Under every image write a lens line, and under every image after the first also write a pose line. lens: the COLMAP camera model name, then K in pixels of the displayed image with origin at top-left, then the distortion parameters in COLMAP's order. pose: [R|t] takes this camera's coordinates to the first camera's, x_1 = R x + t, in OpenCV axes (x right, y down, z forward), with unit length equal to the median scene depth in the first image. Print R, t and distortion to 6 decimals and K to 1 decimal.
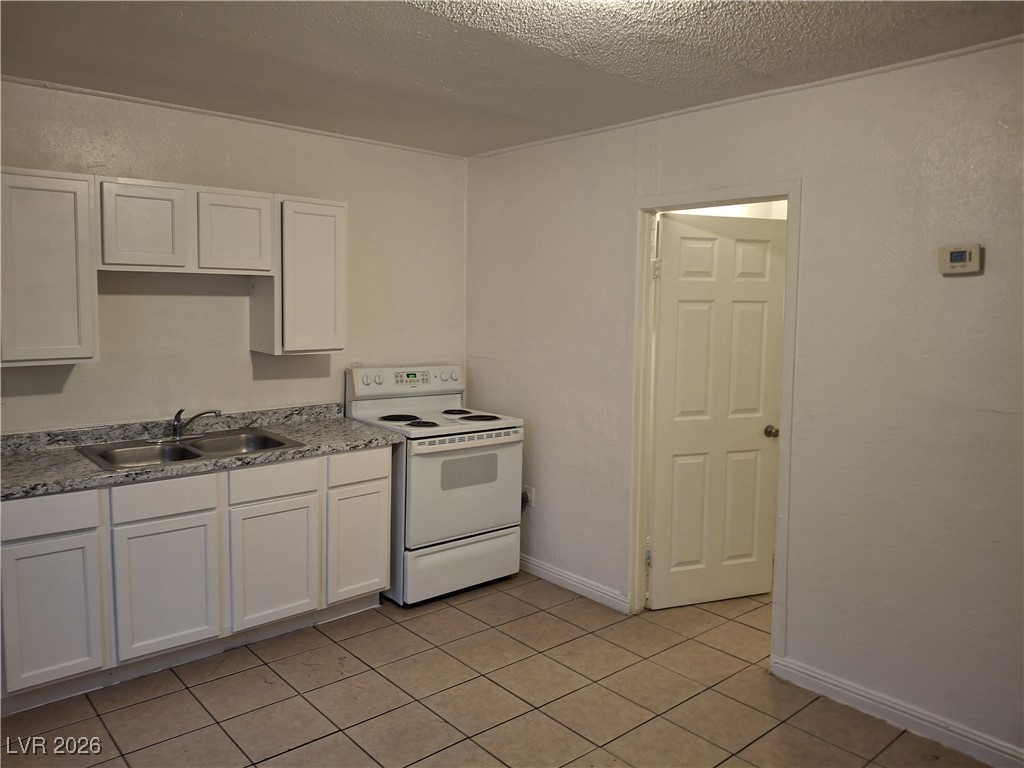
lens RADIAL K [[762.0, 0, 512.4], [0, 762.0, 363.3], [0, 0, 1]] dist [0.113930, -0.252922]
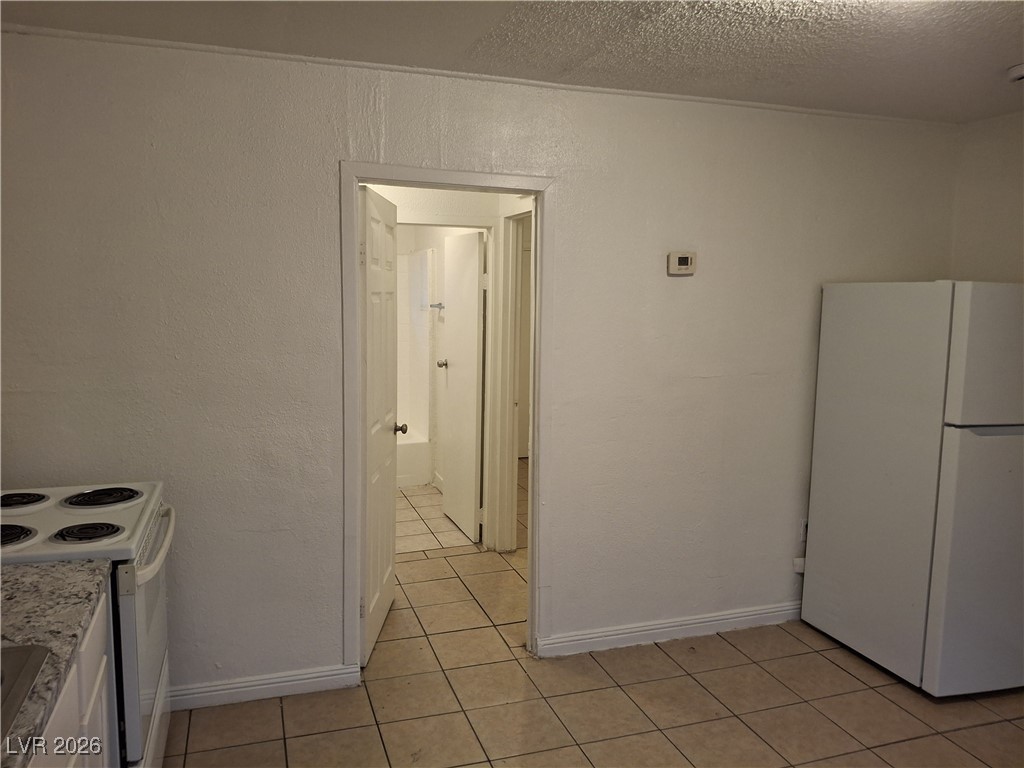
lens RADIAL K [[762.0, 0, 512.4], [0, 762.0, 363.3], [0, 0, 1]] dist [0.113930, -0.252922]
pose [[0.377994, -0.098816, 0.920519, -0.540177], [0.064318, 0.994688, 0.080367, -0.067554], [-0.923571, 0.028828, 0.382342, 0.582155]]
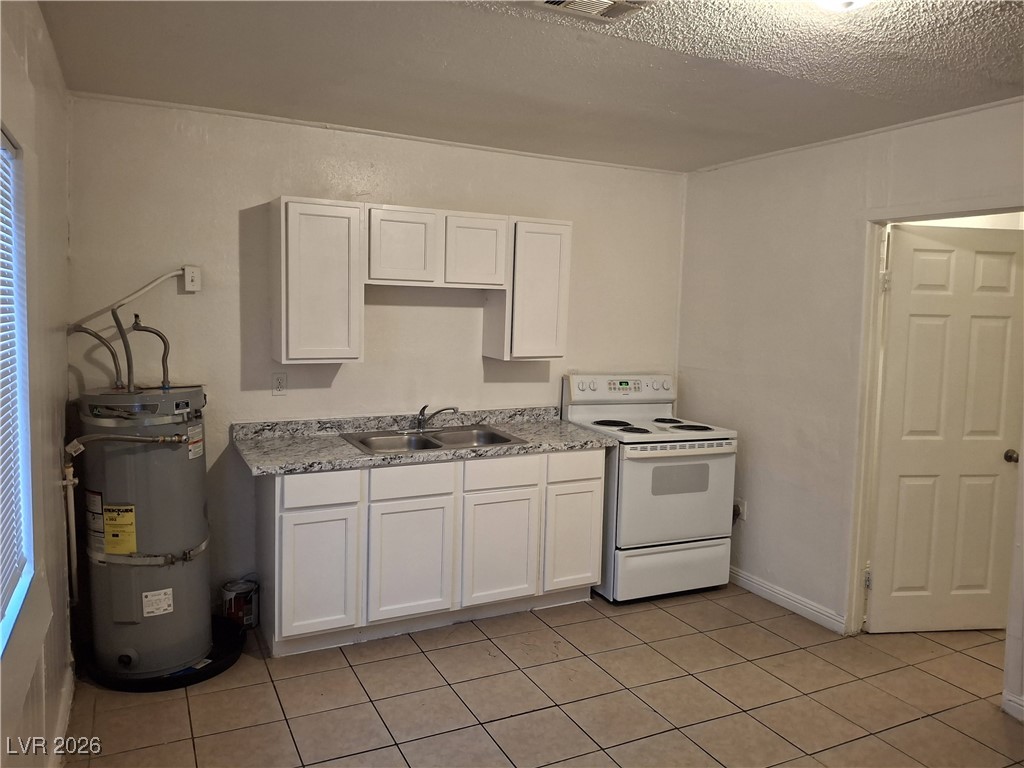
lens RADIAL K [[762.0, 0, 512.4], [0, 762.0, 363.3], [0, 0, 1]] dist [0.113930, -0.252922]
pose [[0.964920, 0.027678, -0.261082, -0.009641], [-0.031359, 0.999459, -0.009942, 0.004238], [0.260665, 0.017780, 0.965265, -0.060486]]
